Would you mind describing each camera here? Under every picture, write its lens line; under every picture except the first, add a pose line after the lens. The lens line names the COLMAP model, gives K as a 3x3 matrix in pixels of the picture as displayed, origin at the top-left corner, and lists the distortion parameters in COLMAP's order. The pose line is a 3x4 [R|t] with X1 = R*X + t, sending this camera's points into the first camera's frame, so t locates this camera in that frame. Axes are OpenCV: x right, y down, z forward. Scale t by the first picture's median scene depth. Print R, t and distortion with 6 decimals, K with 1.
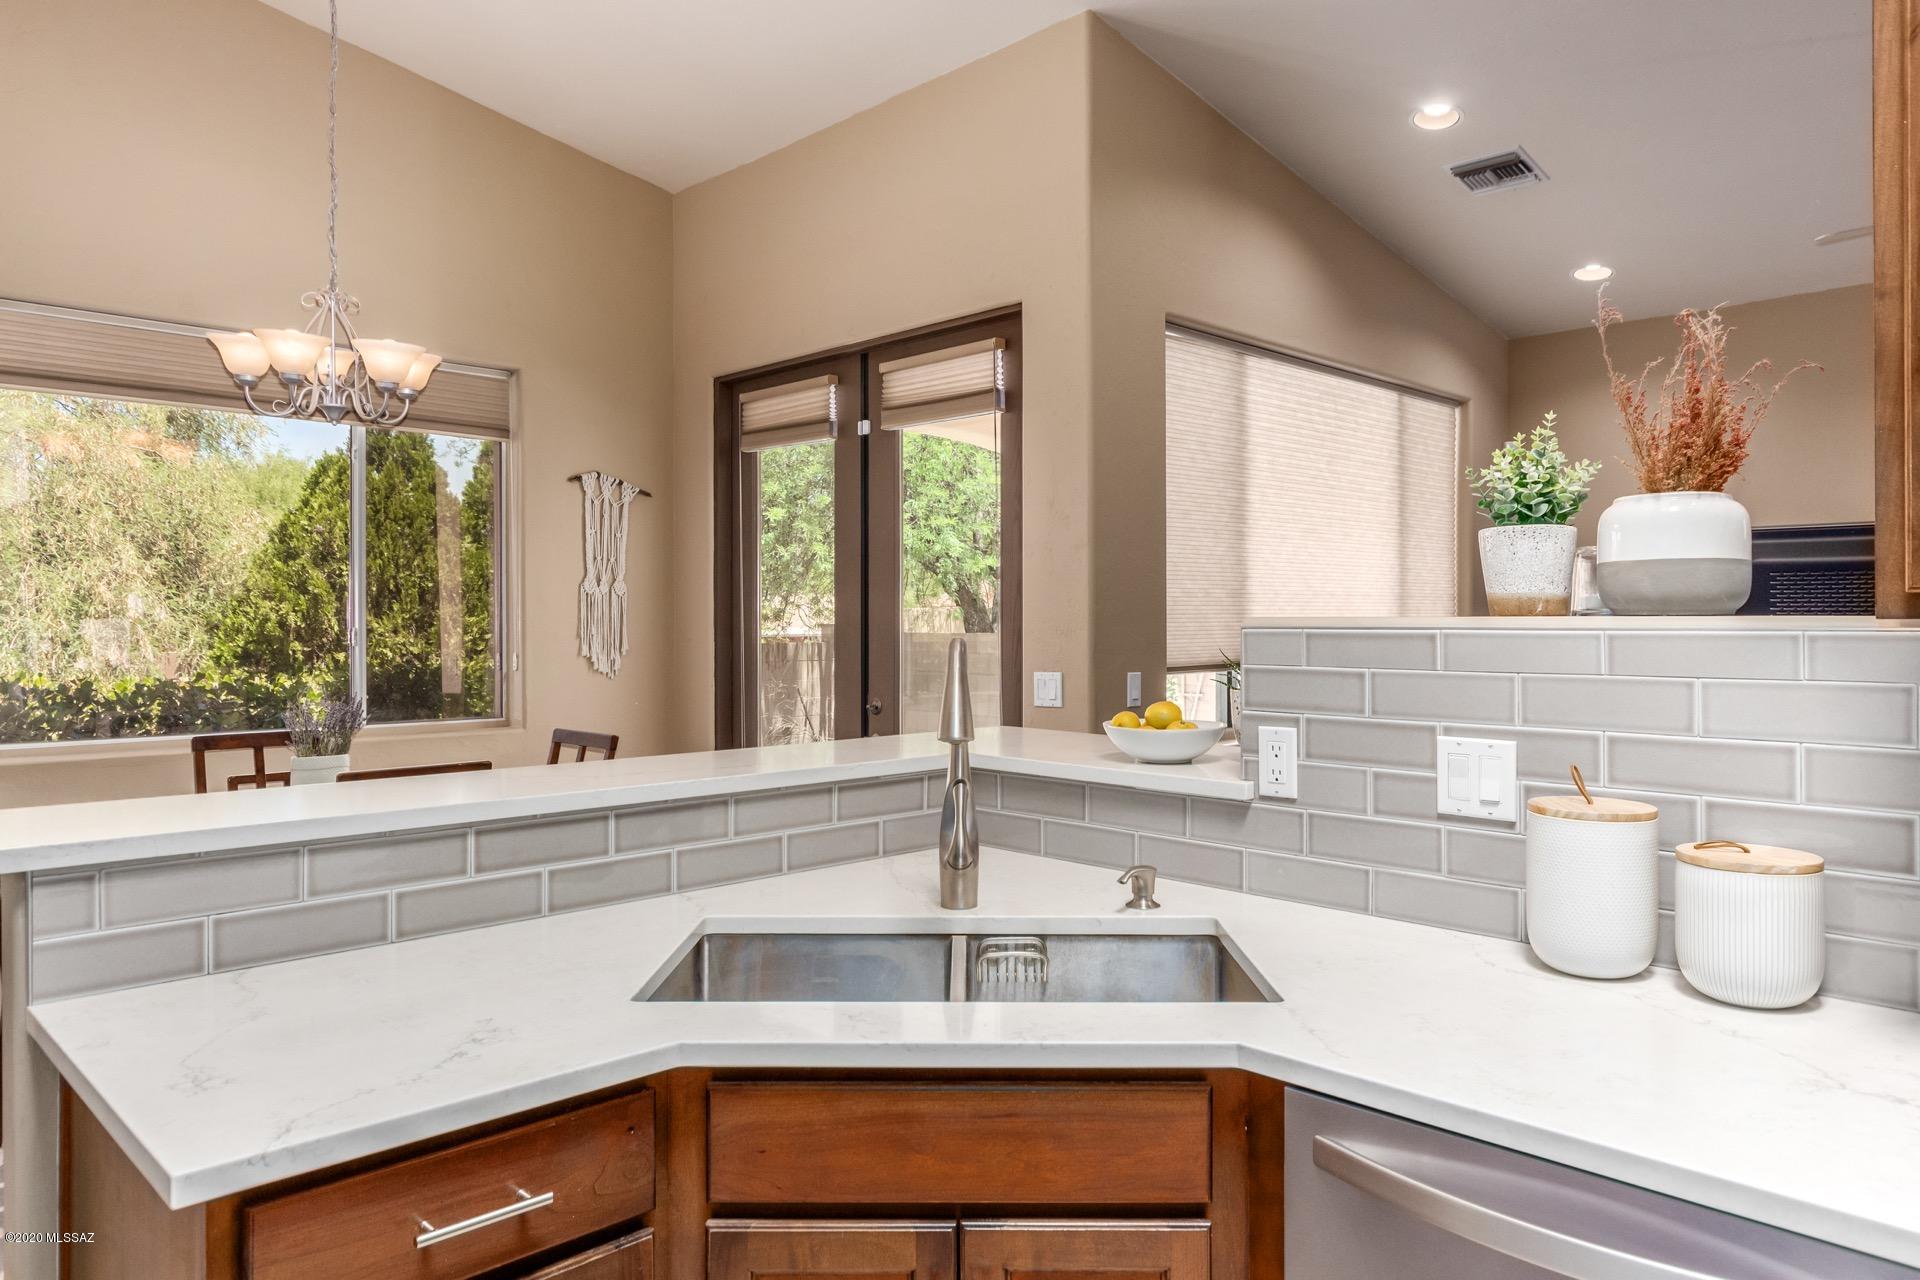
lens RADIAL K [[1269.4, 0, 963.0], [0, 1269.4, 641.1], [0, 0, 1]] dist [0.019547, -0.003430]
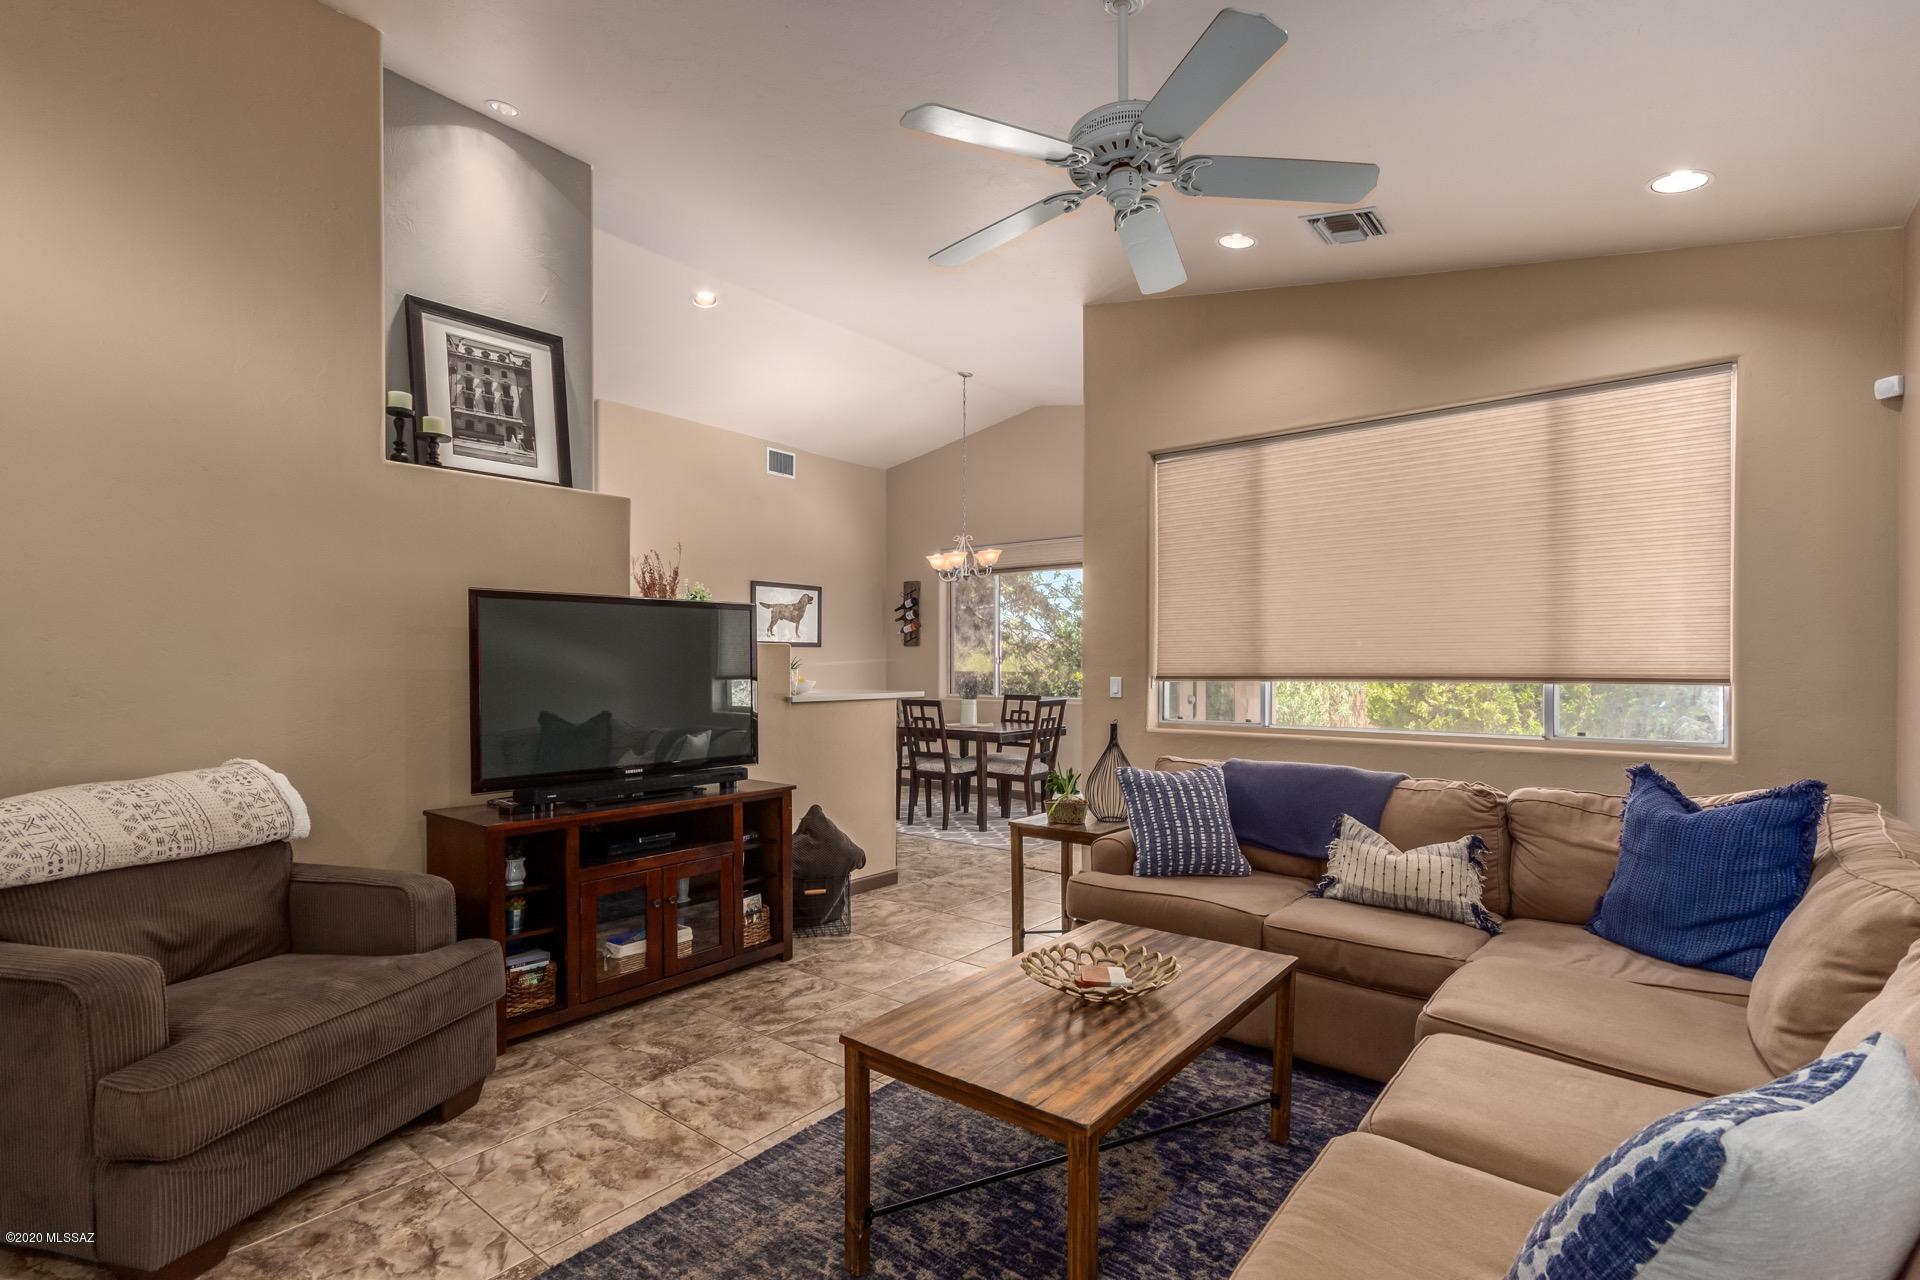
lens RADIAL K [[895.5, 0, 950.4], [0, 895.5, 670.8], [0, 0, 1]] dist [0.002914, 0.002113]
pose [[0.098009, 0.008121, -0.995152, 2.501318], [-0.017121, 0.999832, 0.006473, 0.023273], [0.995038, 0.016403, 0.098132, 1.295717]]
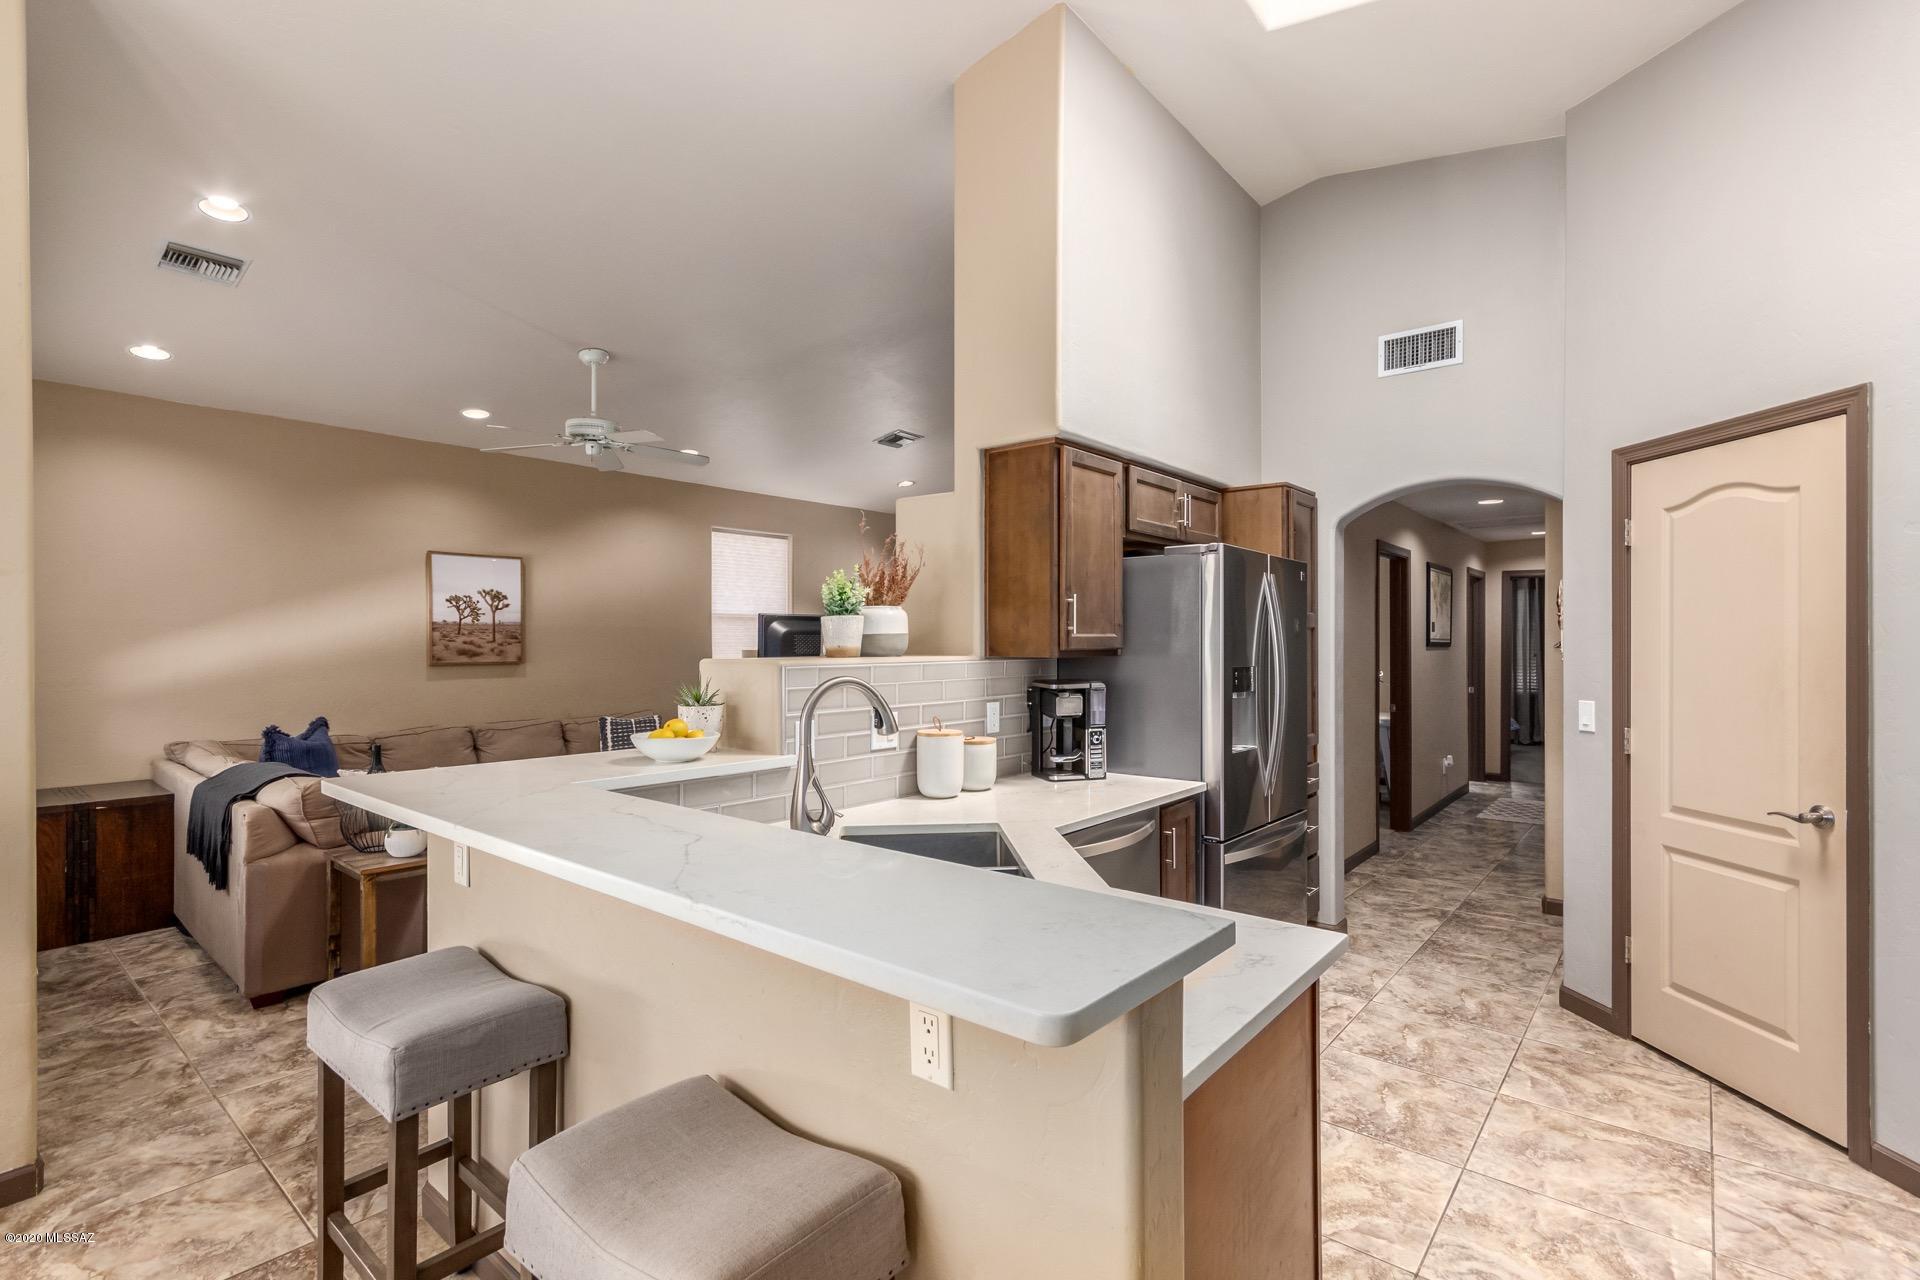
lens RADIAL K [[895.5, 0, 942.6], [0, 895.5, 642.2], [0, 0, 1]] dist [0.002914, 0.002113]
pose [[-0.078579, -0.002200, 0.996905, -0.954106], [0.016224, 0.999862, 0.003485, -0.044838], [-0.996776, 0.016448, -0.078533, 0.893891]]
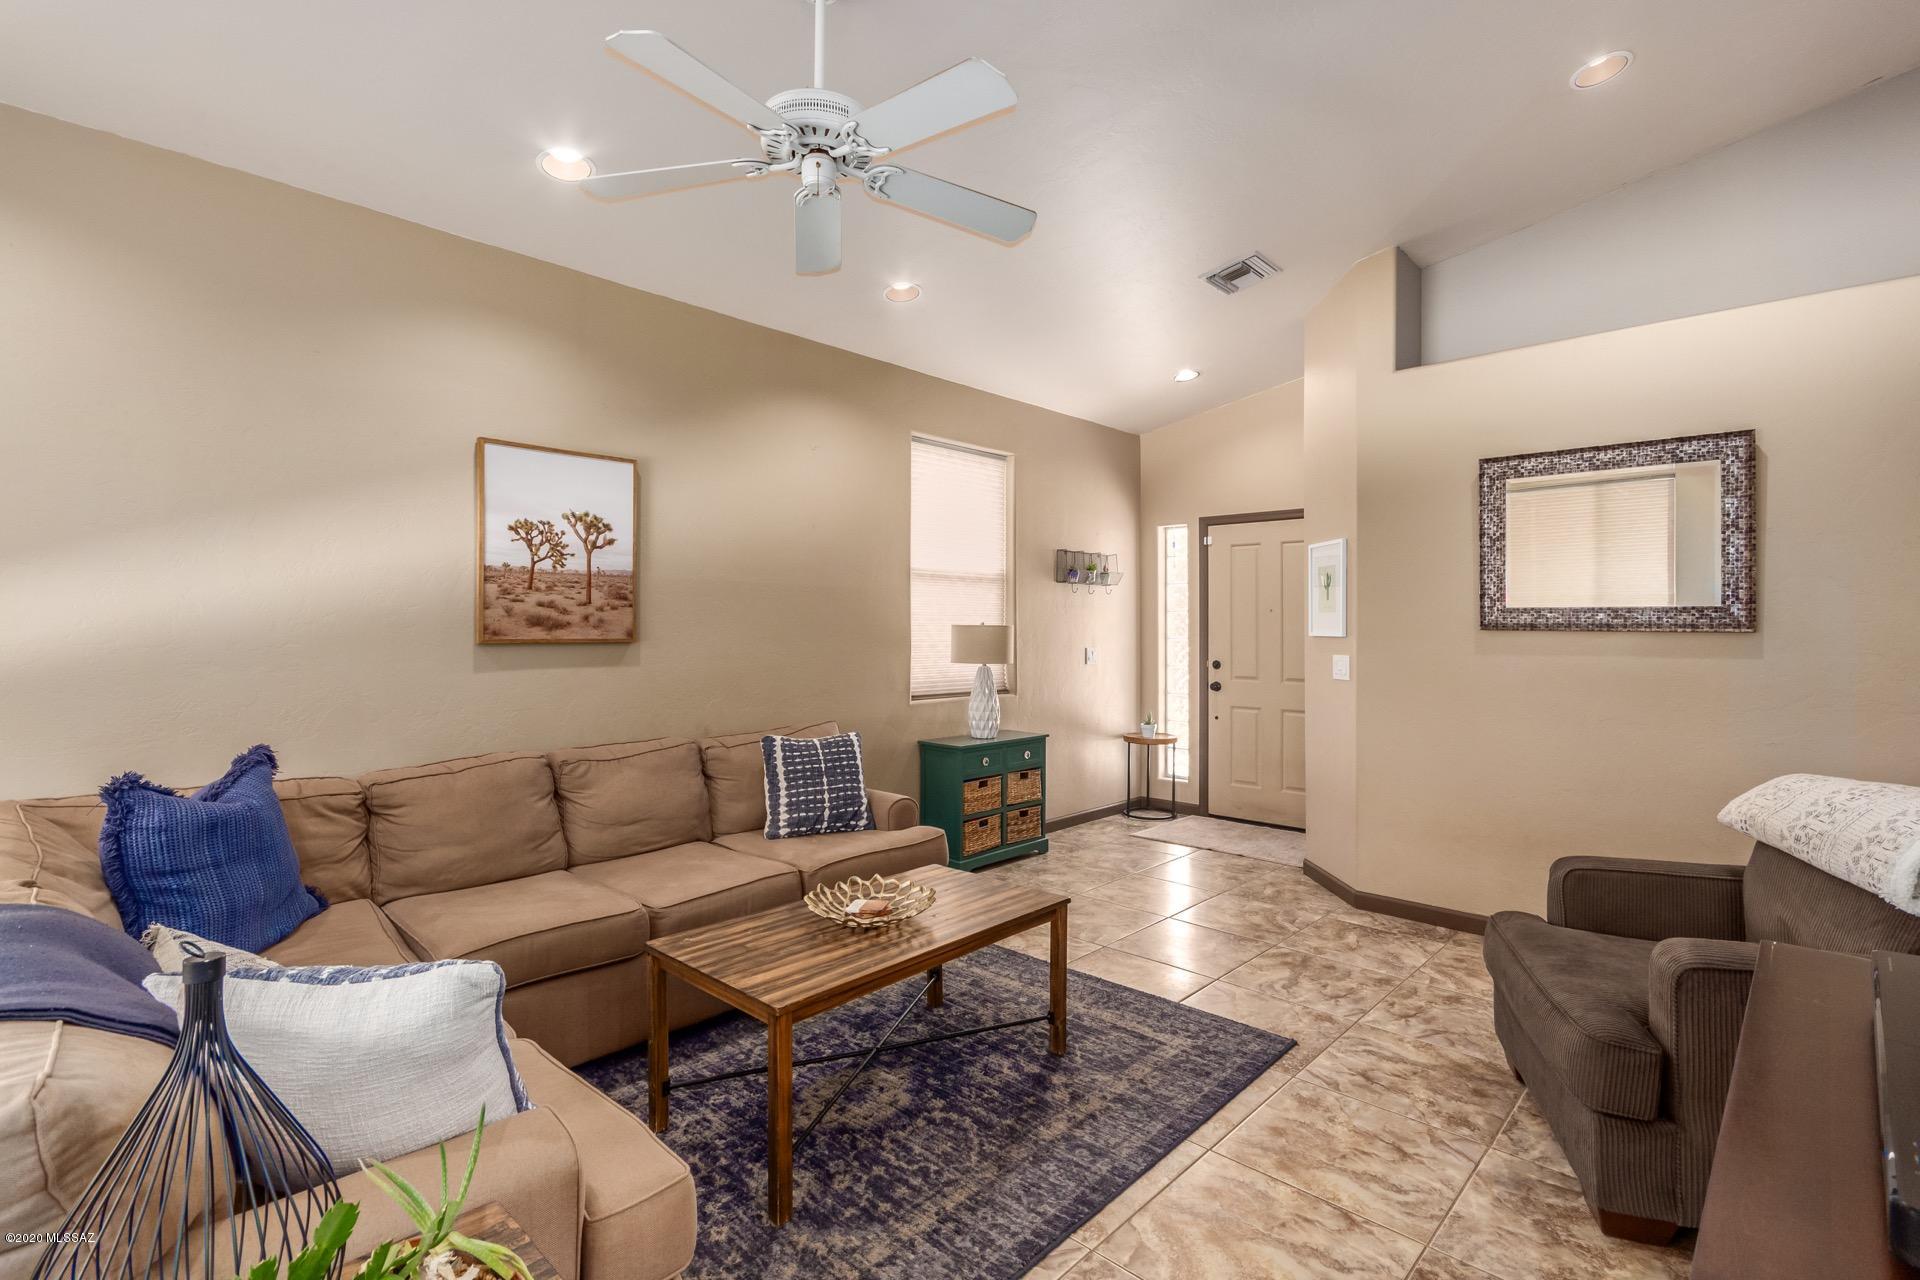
lens RADIAL K [[895.5, 0, 946.3], [0, 895.5, 621.0], [0, 0, 1]] dist [0.002914, 0.002113]
pose [[-0.013824, 0.006193, 0.999885, 0.370109], [0.011830, 0.999912, -0.006030, -0.010487], [-0.999834, 0.011745, -0.013896, 1.470091]]
